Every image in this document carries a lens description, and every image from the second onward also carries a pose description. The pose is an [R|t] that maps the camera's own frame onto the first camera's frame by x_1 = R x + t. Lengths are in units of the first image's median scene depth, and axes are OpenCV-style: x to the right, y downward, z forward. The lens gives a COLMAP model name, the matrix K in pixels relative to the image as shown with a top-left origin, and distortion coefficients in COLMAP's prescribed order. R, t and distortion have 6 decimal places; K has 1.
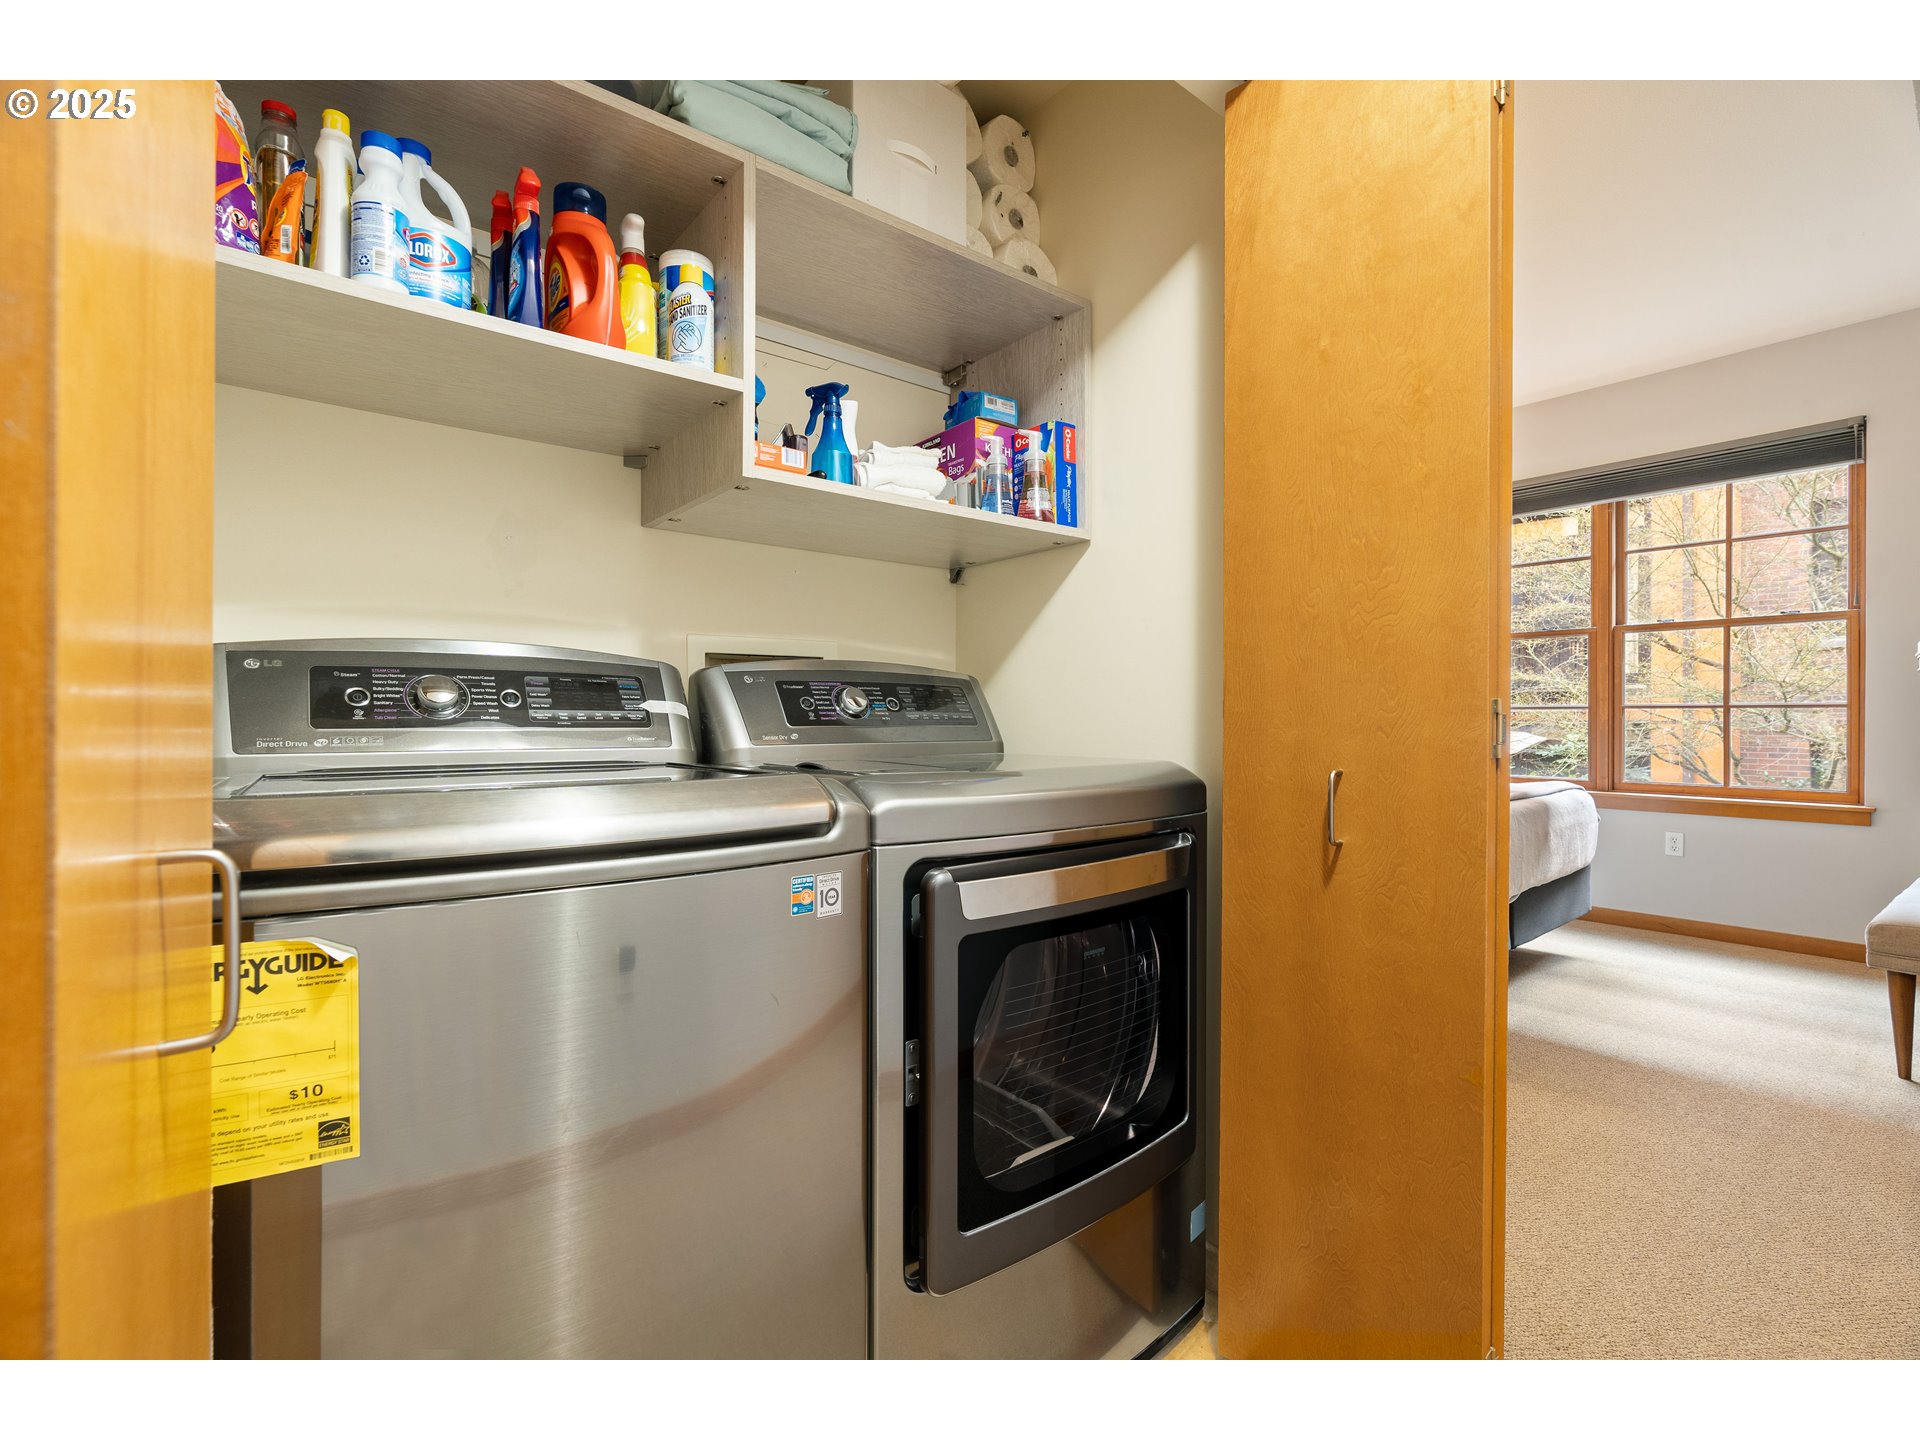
lens RADIAL K [[877.6, 0, 954.3], [0, 877.6, 720.0], [0, 0, 1]] dist [-0.002678, -0.000002]
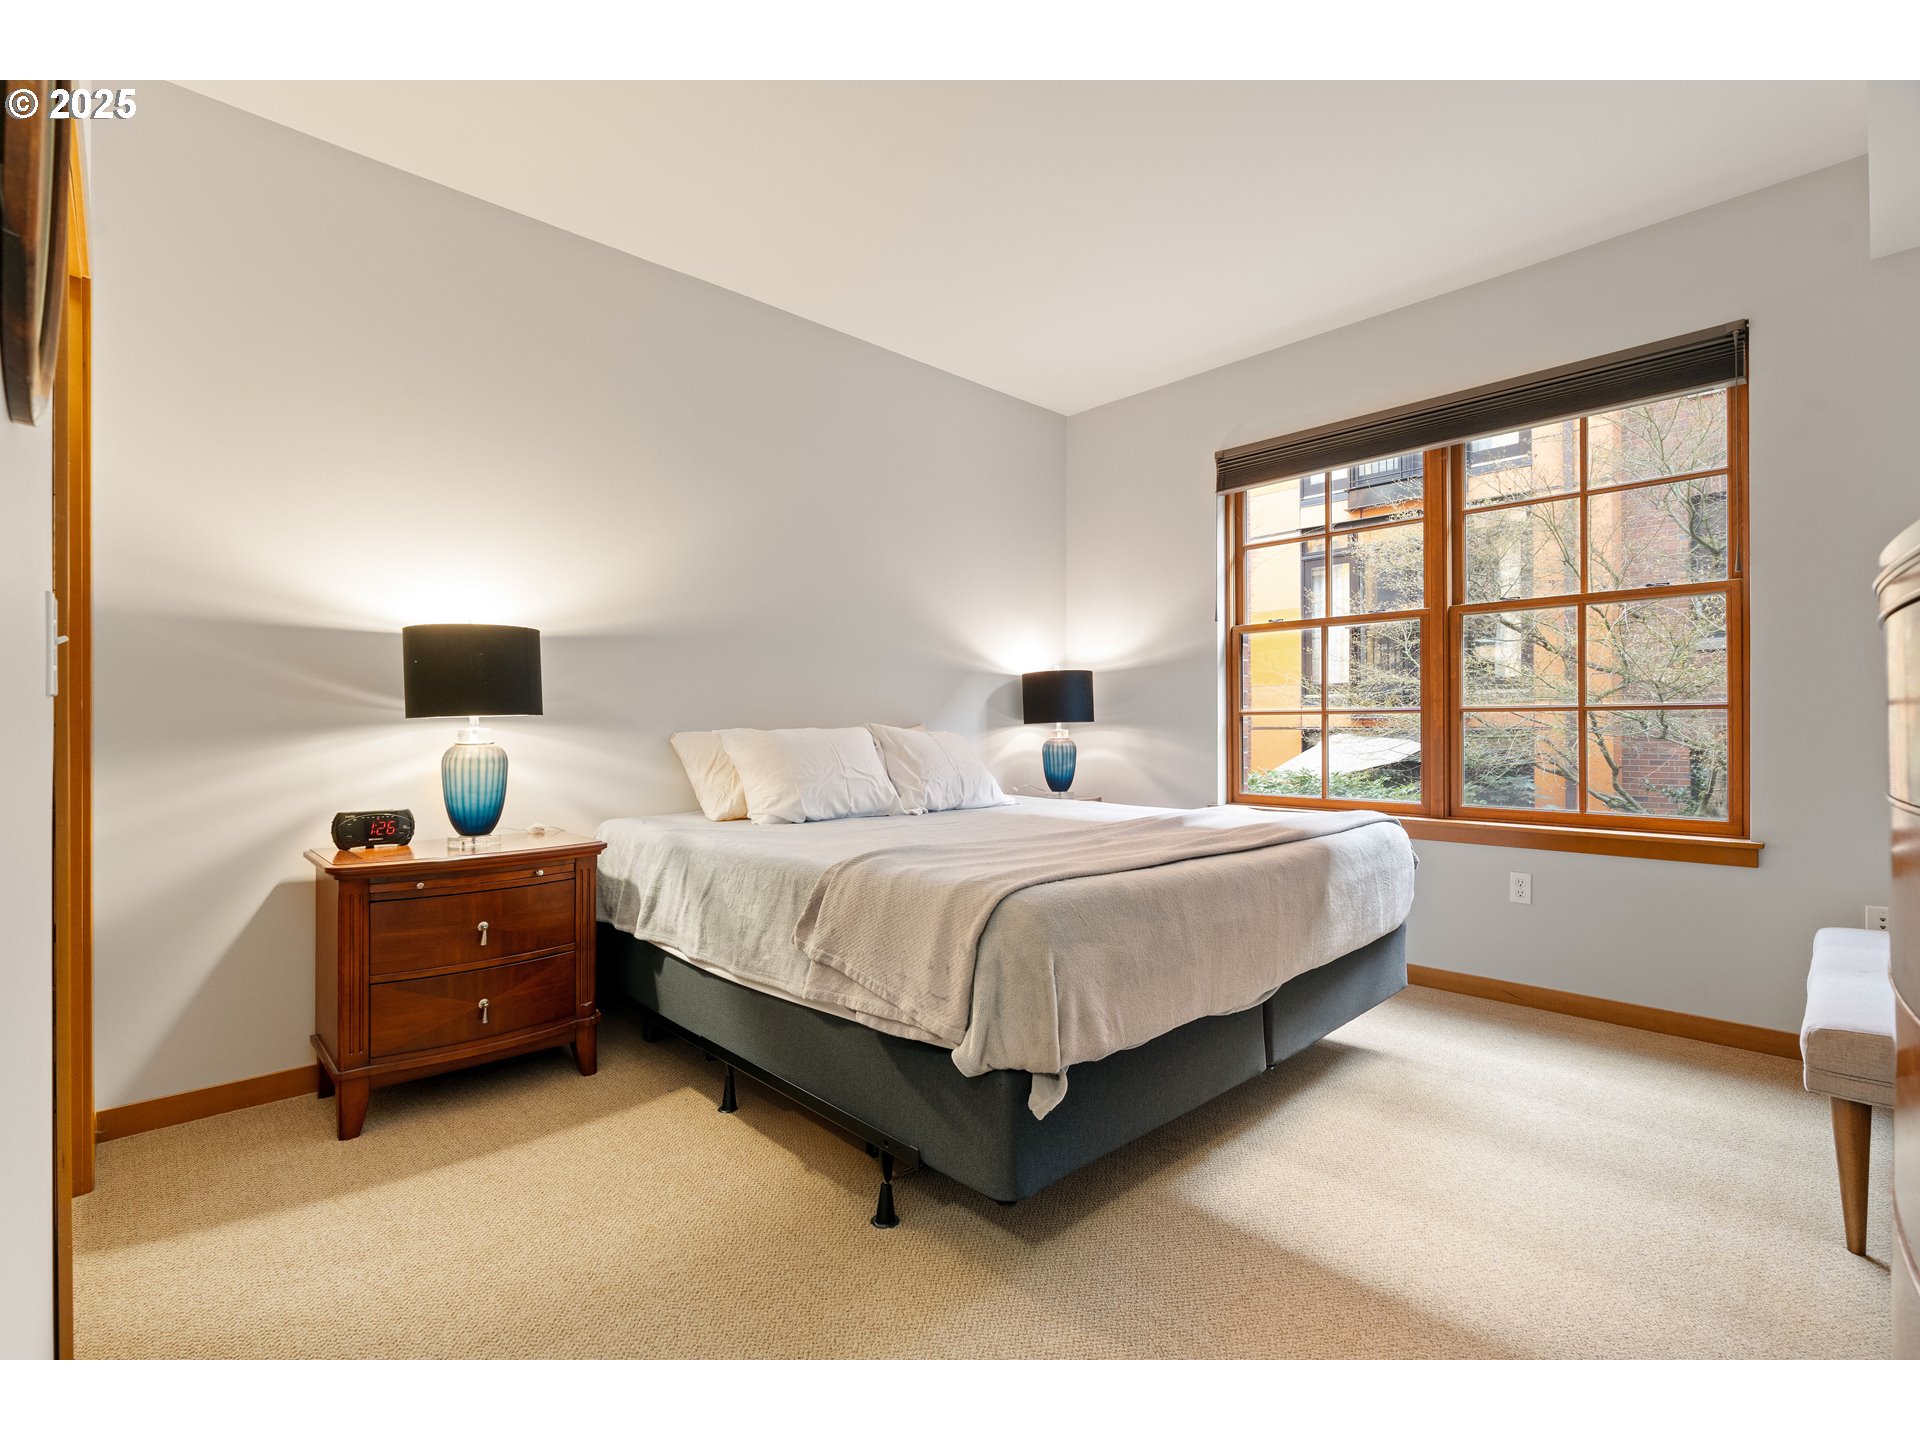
lens RADIAL K [[915.5, 0, 941.5], [0, 915.5, 719.8], [0, 0, 1]] dist [-0.000323, -0.000061]
pose [[0.996256, -0.001990, 0.086425, 0.251546], [0.002549, 0.999977, -0.006355, -0.001991], [-0.086410, 0.006551, 0.996238, 0.247508]]
